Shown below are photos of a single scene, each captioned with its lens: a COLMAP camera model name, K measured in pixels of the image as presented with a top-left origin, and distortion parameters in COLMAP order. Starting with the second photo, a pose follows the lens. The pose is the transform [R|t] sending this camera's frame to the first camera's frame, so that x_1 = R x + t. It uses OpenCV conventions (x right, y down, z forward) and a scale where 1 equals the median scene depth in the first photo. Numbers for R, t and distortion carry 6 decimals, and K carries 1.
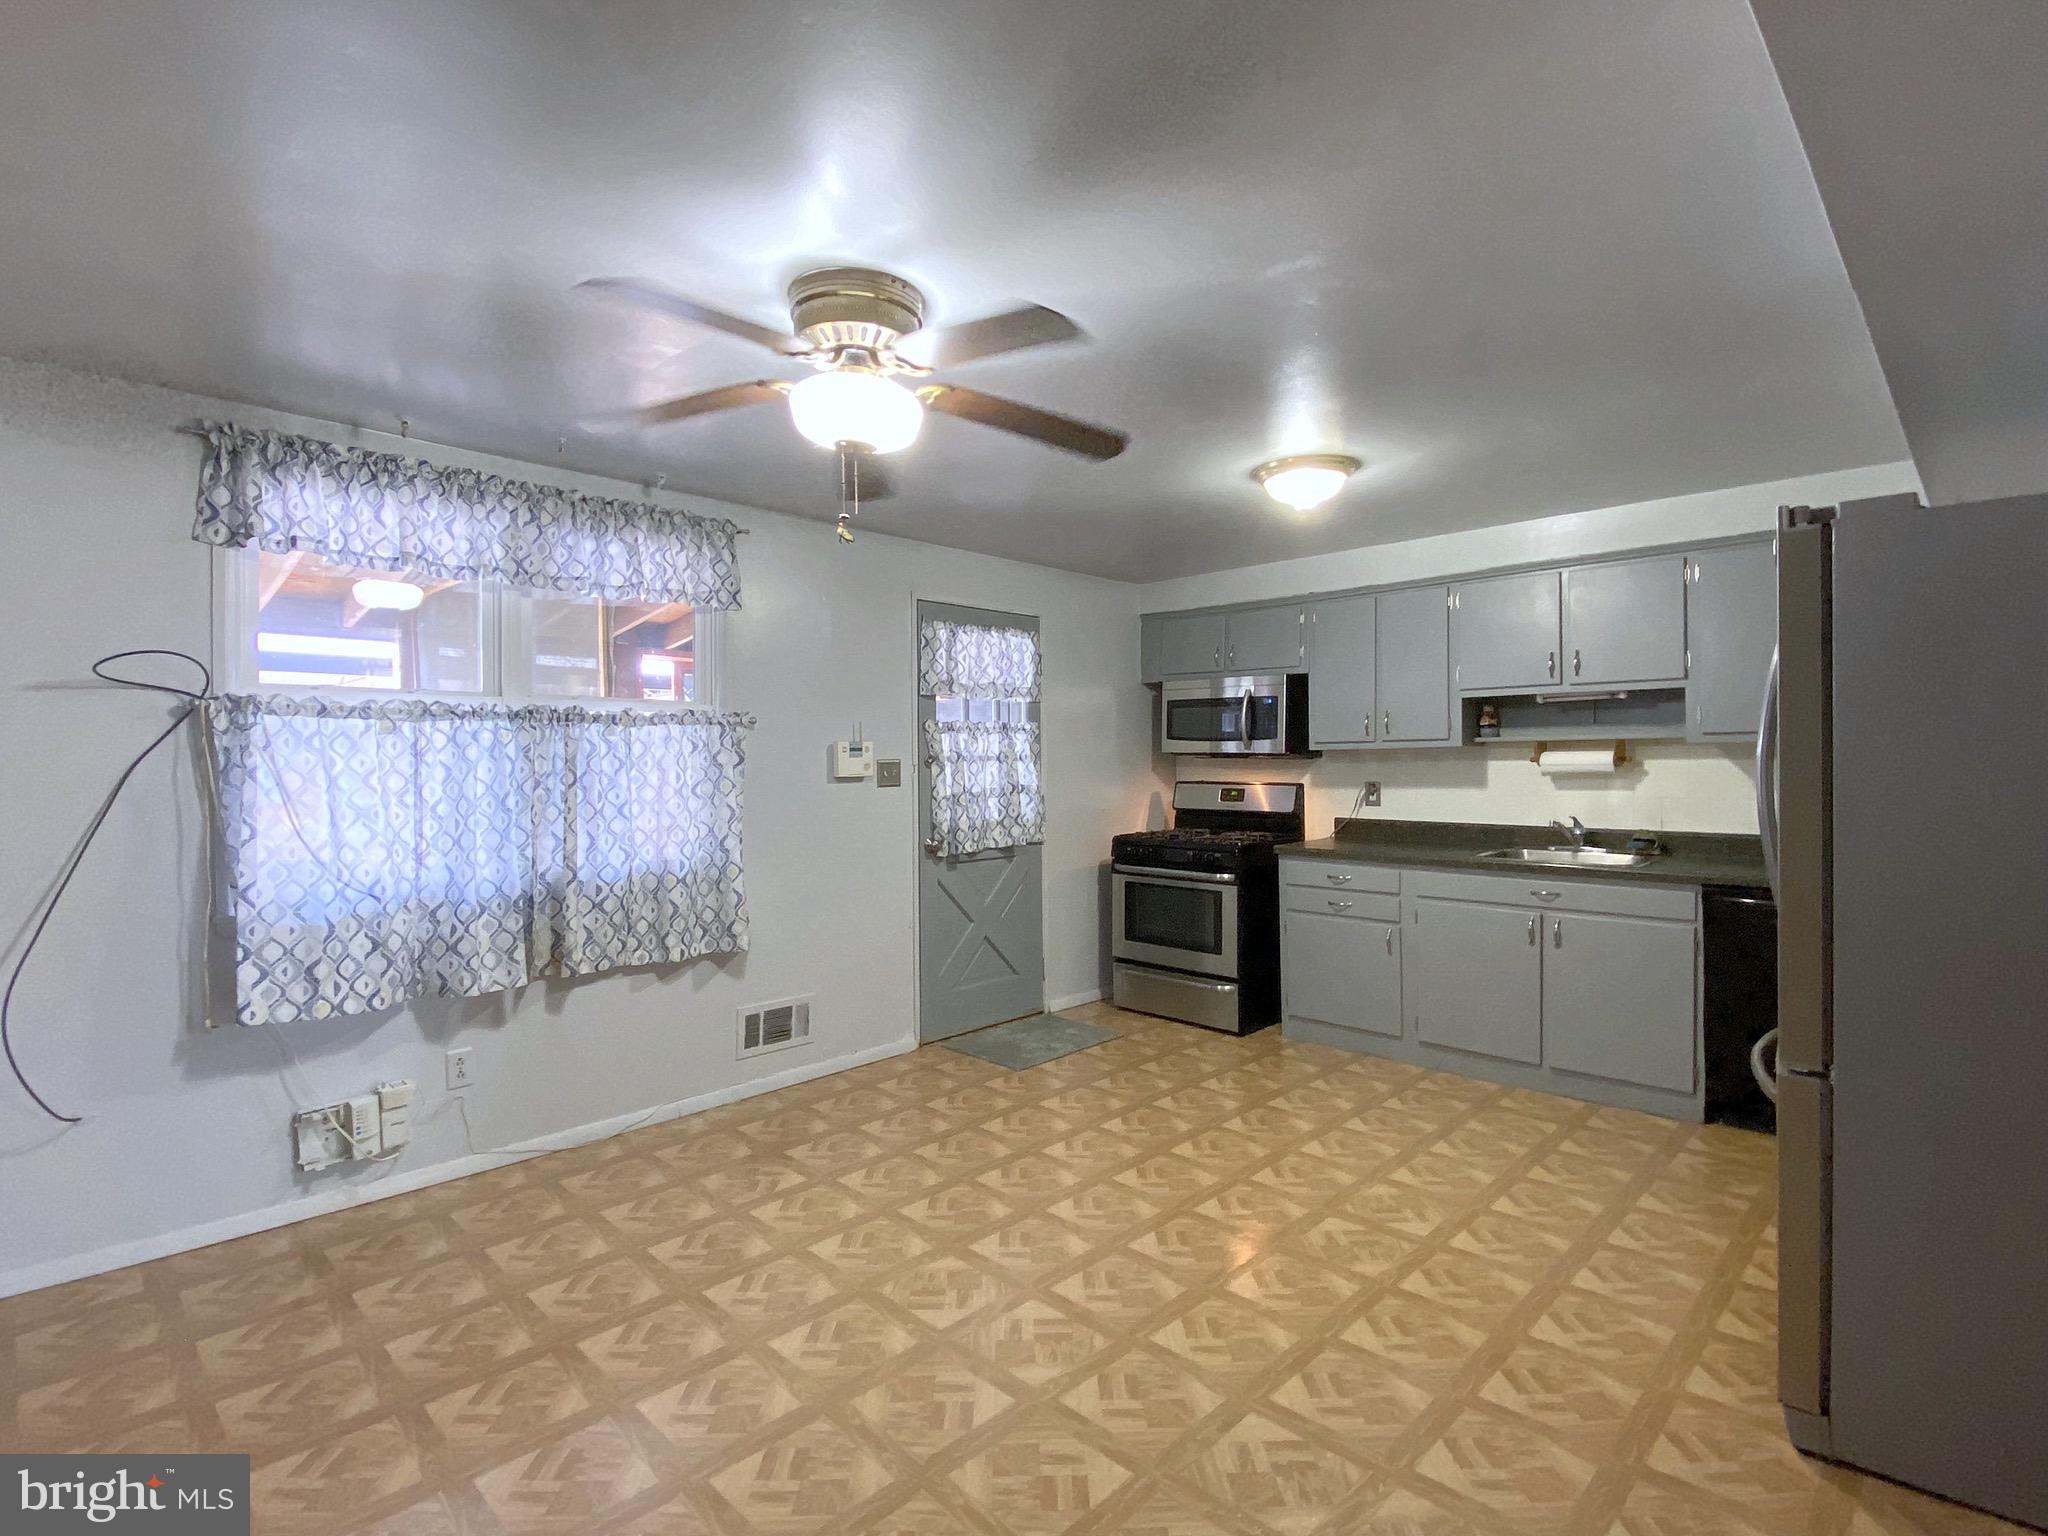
lens RADIAL K [[1002.8, 0, 1024.0], [0, 1002.8, 768.0], [0, 0, 1]] dist [0.000072, 0.000005]
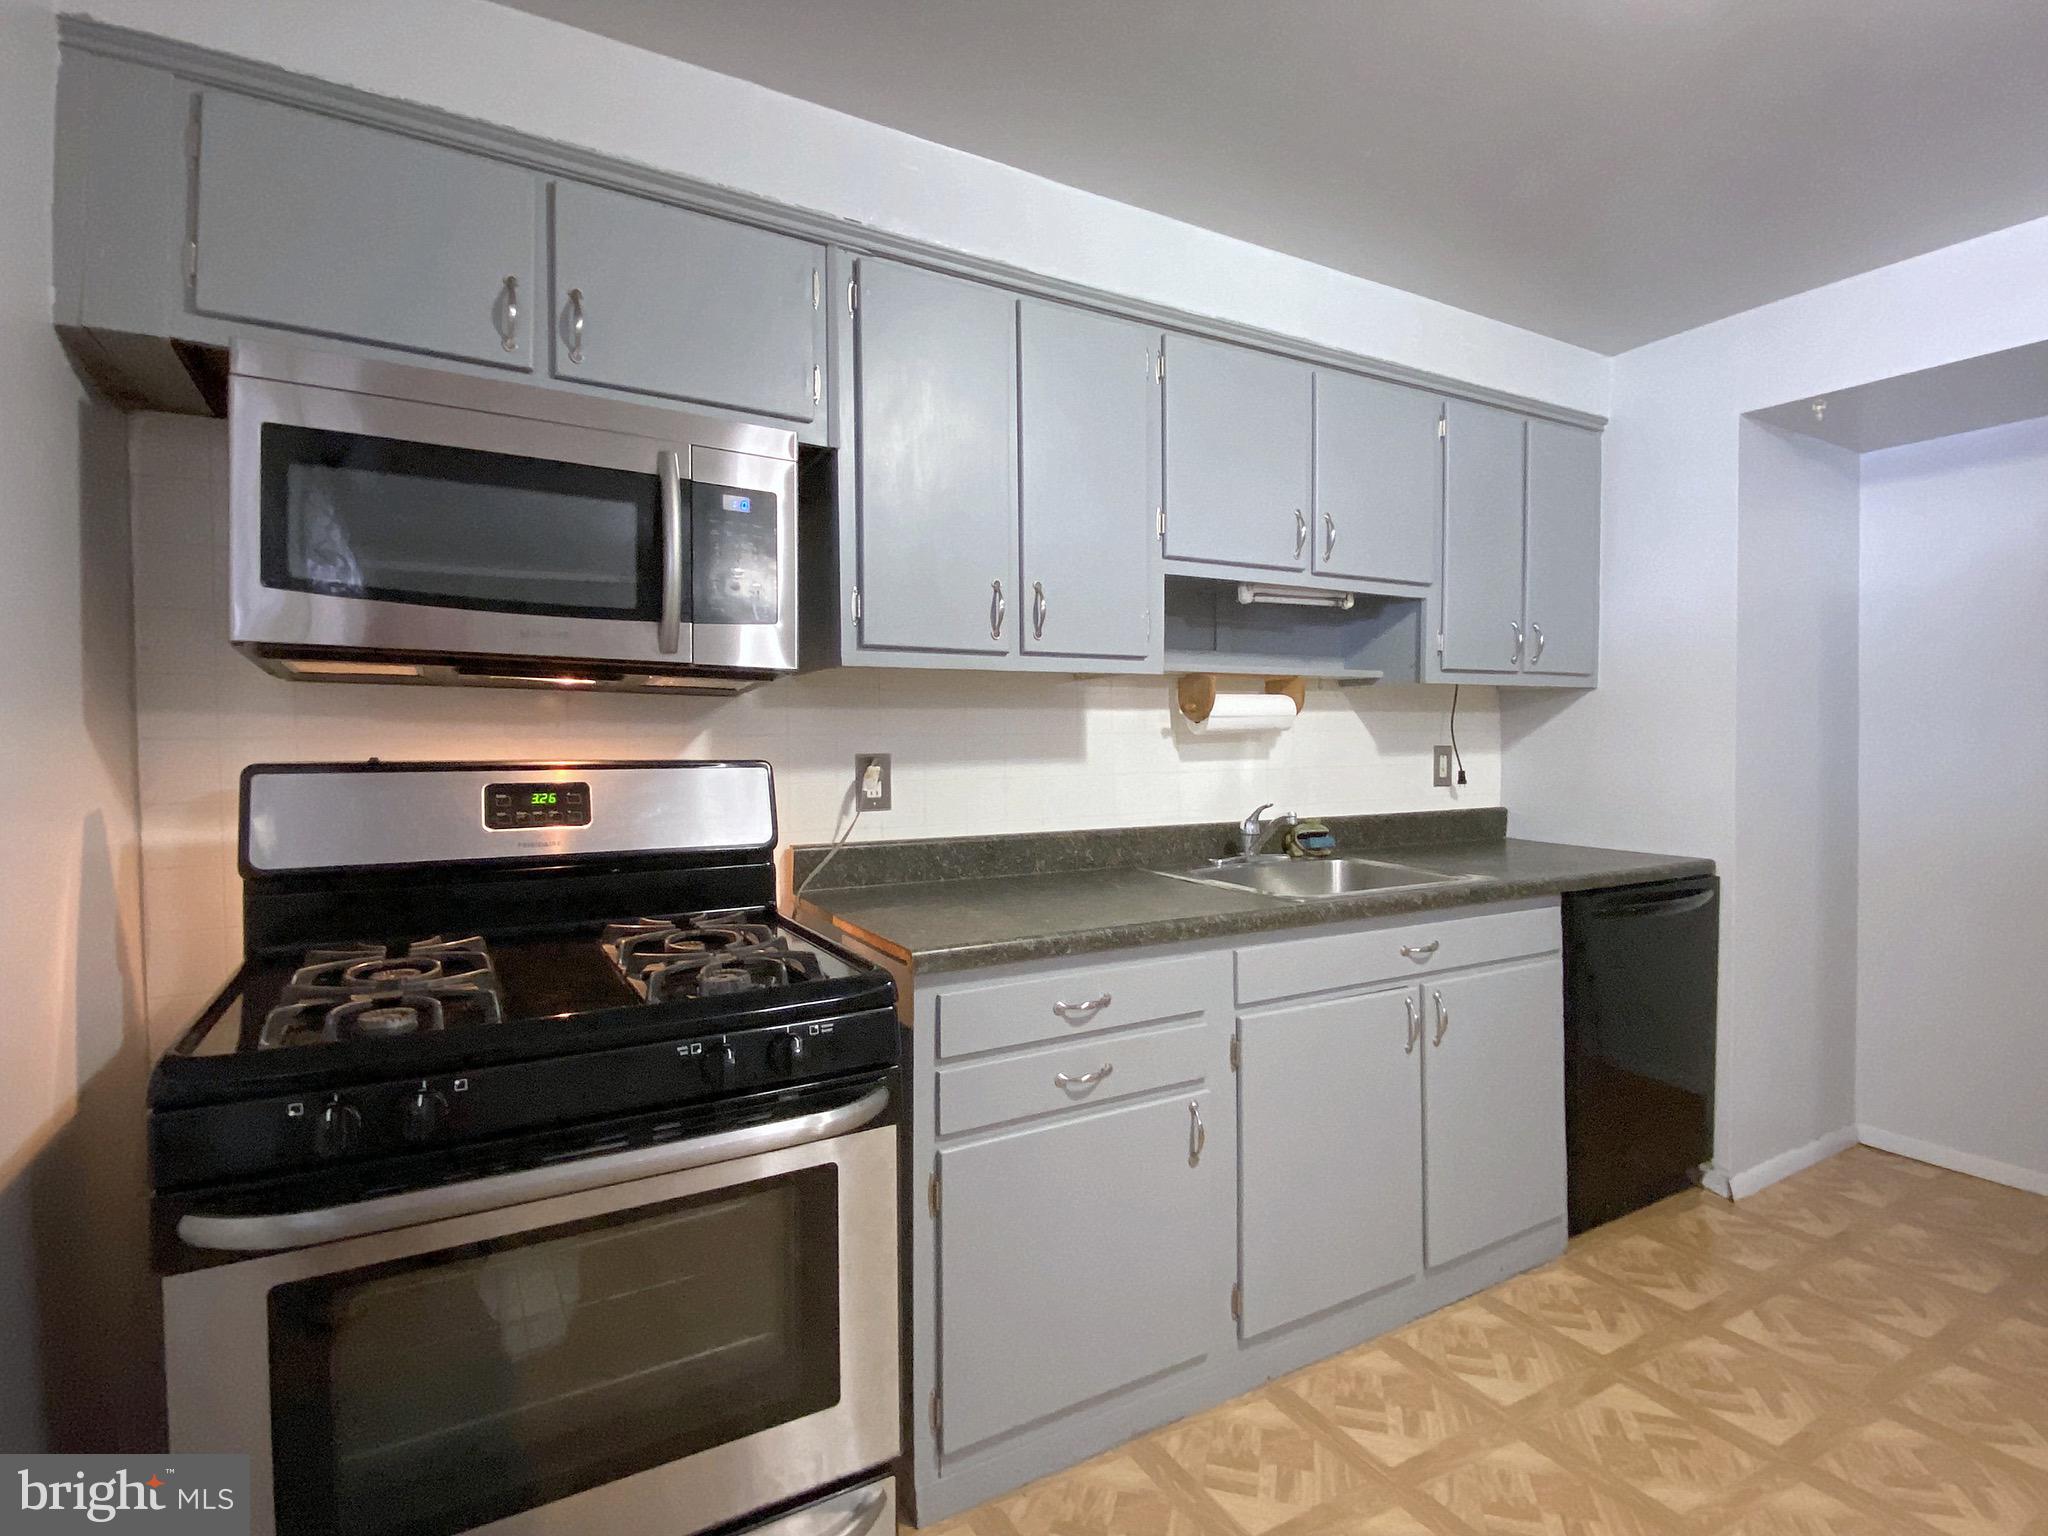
lens RADIAL K [[991.4, 0, 1024.0], [0, 991.4, 768.0], [0, 0, 1]] dist [-0.000901, -0.000247]
pose [[0.276423, -0.022667, 0.960769, -0.040397], [0.009659, 0.999737, 0.020807, 0.012533], [-0.960988, 0.003529, 0.276569, 0.882924]]
